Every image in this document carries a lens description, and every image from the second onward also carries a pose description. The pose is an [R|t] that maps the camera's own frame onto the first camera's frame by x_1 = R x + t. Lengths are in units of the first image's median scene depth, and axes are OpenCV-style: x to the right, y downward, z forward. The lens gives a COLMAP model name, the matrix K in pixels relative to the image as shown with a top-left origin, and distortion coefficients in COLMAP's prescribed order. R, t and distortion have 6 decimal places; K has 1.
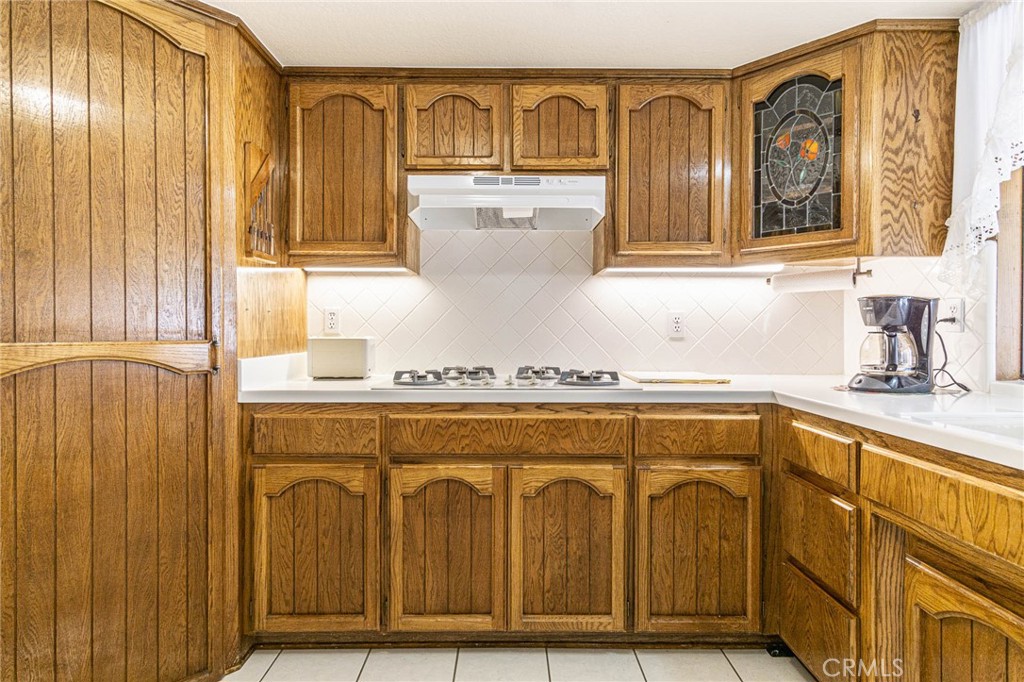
lens RADIAL K [[544.7, 0, 511.9], [0, 544.7, 335.4], [0, 0, 1]] dist [0.004631, 0.001709]
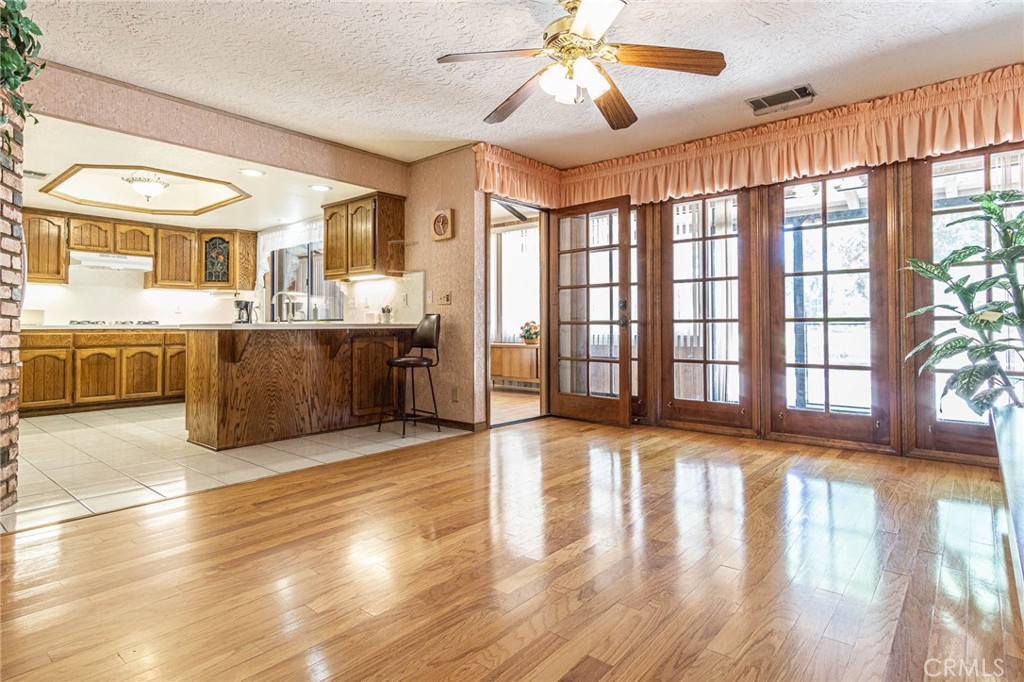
lens RADIAL K [[549.2, 0, 510.4], [0, 549.2, 317.4], [0, 0, 1]] dist [0.002465, 0.000510]
pose [[0.662056, 0.010515, 0.749380, -0.939866], [0.009372, 0.999707, -0.022307, 0.149222], [-0.749395, 0.021792, 0.661764, -2.950877]]
